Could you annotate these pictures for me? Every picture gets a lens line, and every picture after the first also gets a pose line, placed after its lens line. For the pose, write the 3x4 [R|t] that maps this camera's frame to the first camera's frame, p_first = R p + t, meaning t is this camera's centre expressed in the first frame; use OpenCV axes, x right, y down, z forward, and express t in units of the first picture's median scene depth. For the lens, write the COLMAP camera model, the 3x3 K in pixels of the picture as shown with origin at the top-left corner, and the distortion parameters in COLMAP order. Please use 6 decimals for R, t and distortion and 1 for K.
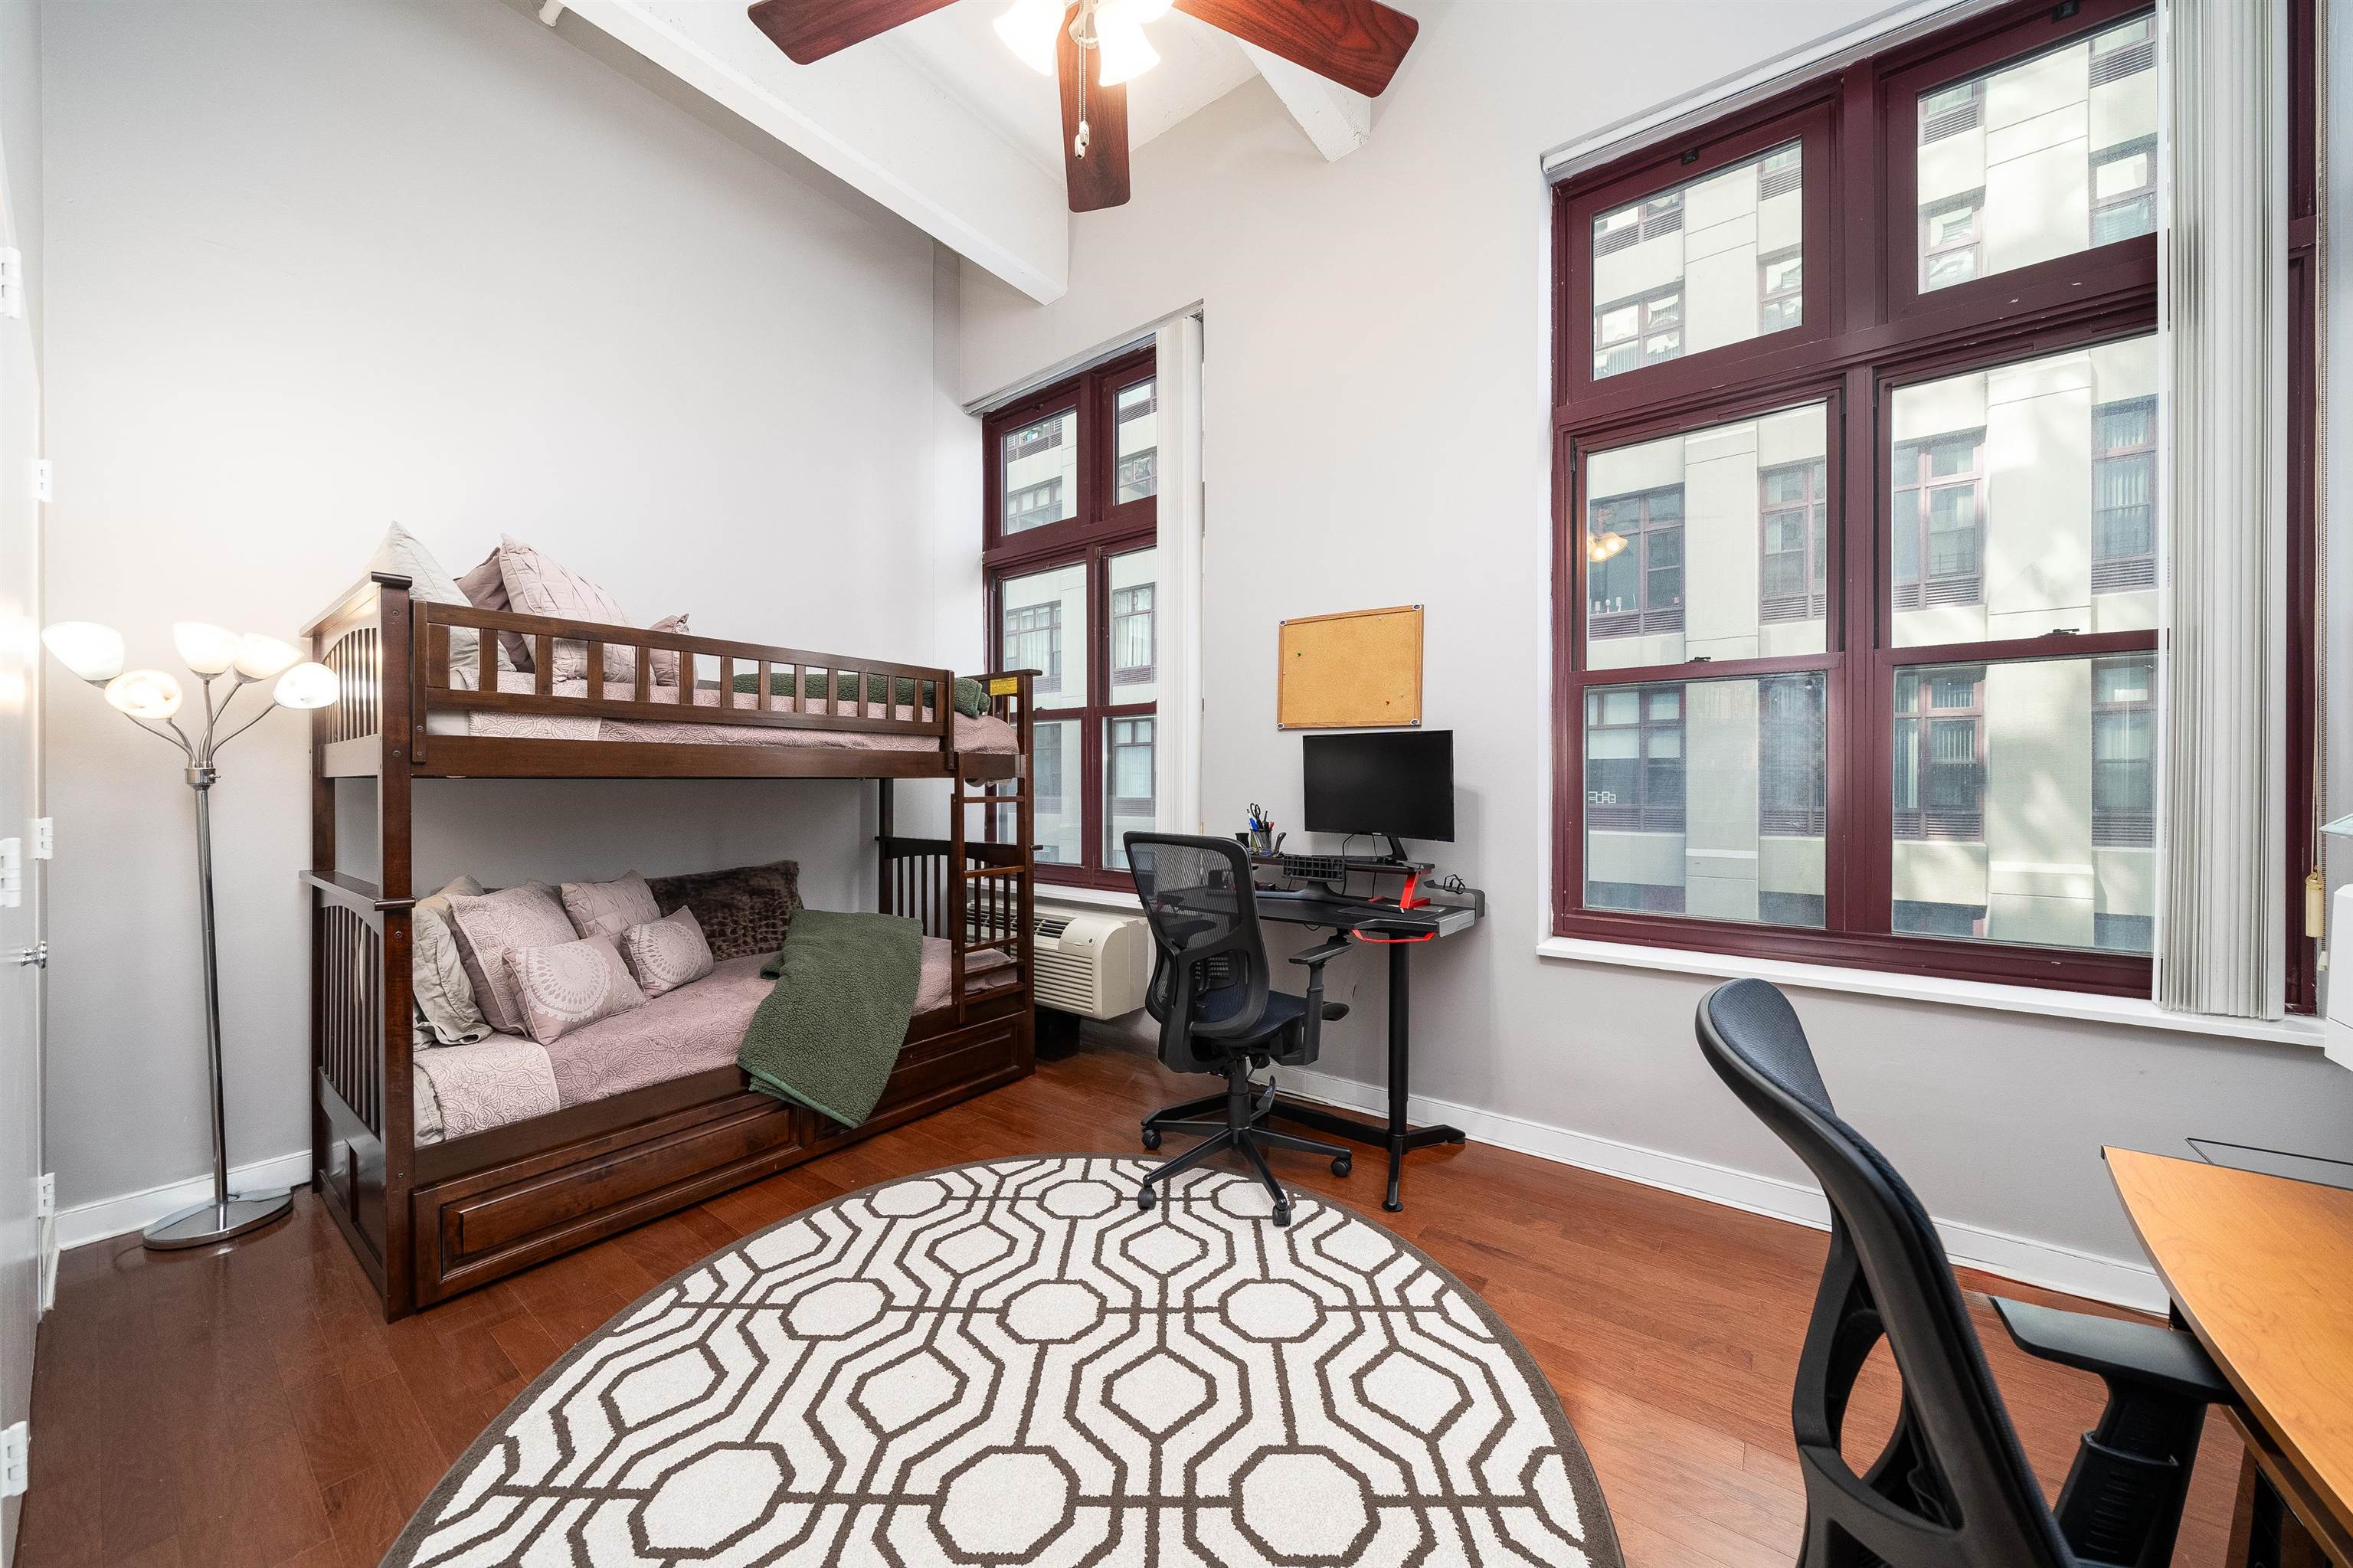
lens RADIAL K [[812.3, 0, 1188.9], [0, 812.3, 783.6], [0, 0, 1]] dist [-0.007351, 0.000419]
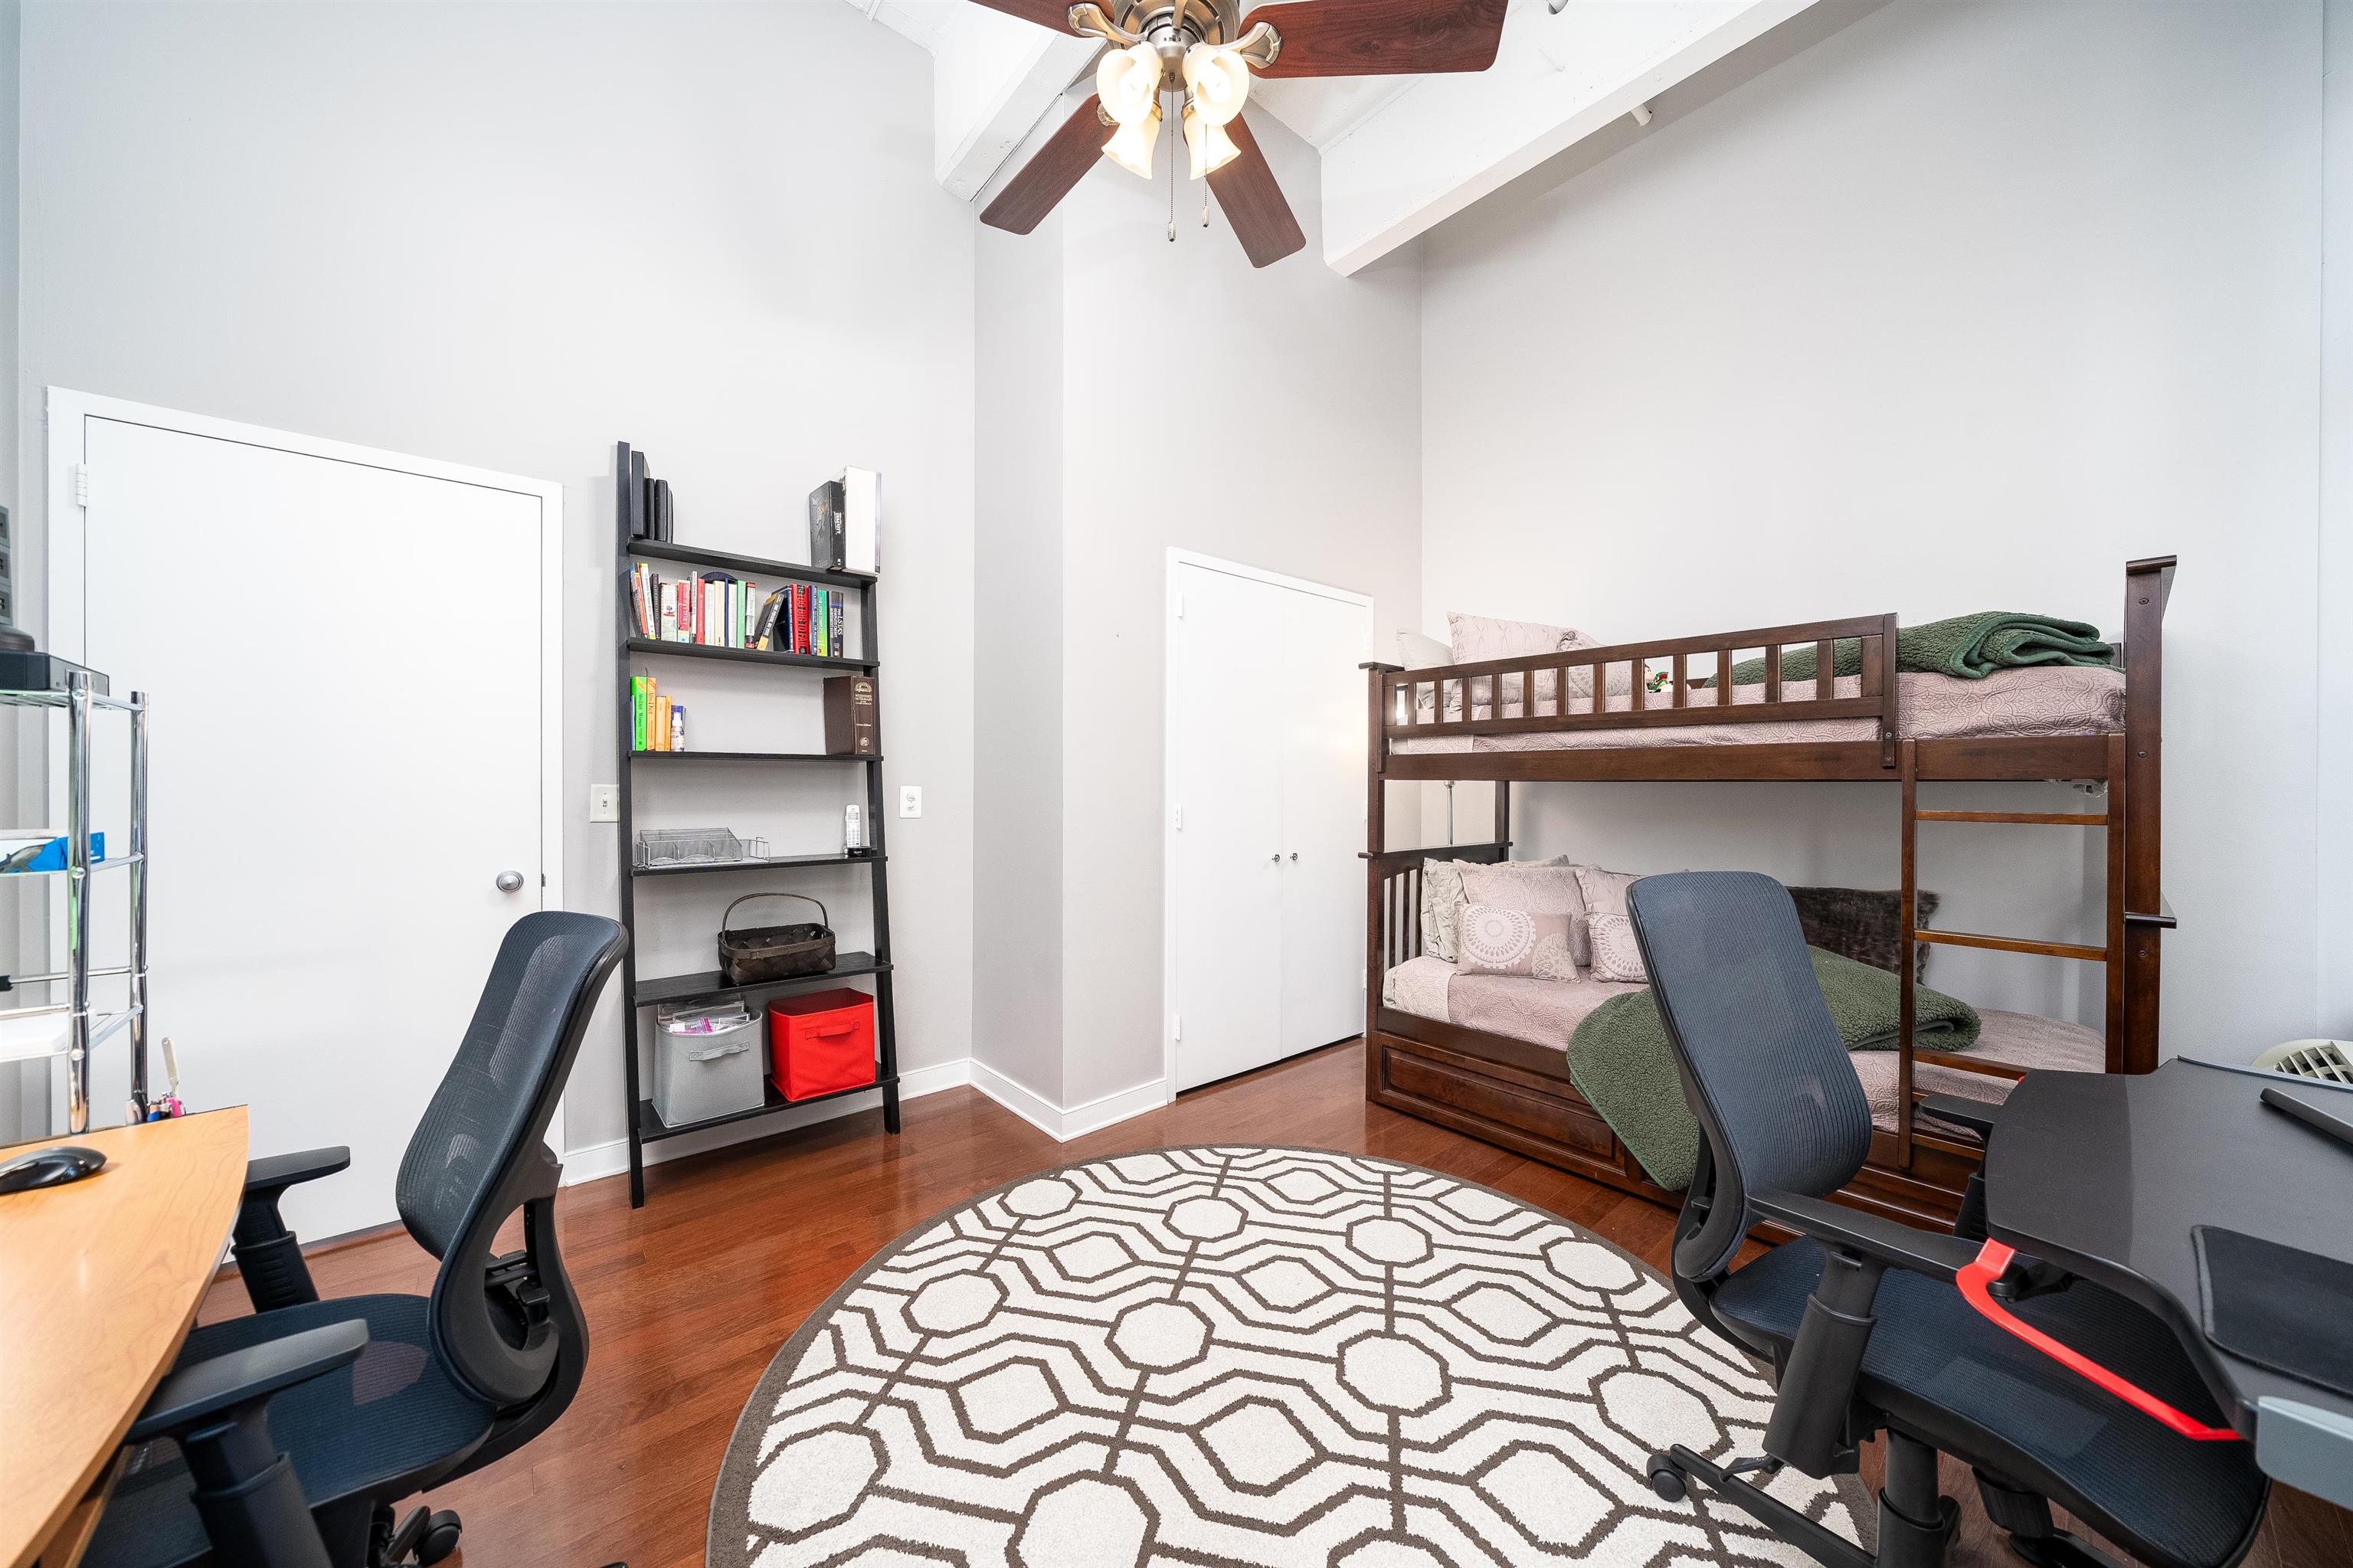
lens RADIAL K [[812.3, 0, 1160.3], [0, 812.3, 785.6], [0, 0, 1]] dist [-0.007351, 0.000419]
pose [[-0.239722, 0.002637, -0.970838, 0.721372], [-0.004767, 0.999981, 0.003893, -0.002966], [0.970830, 0.005561, -0.239705, 0.904509]]
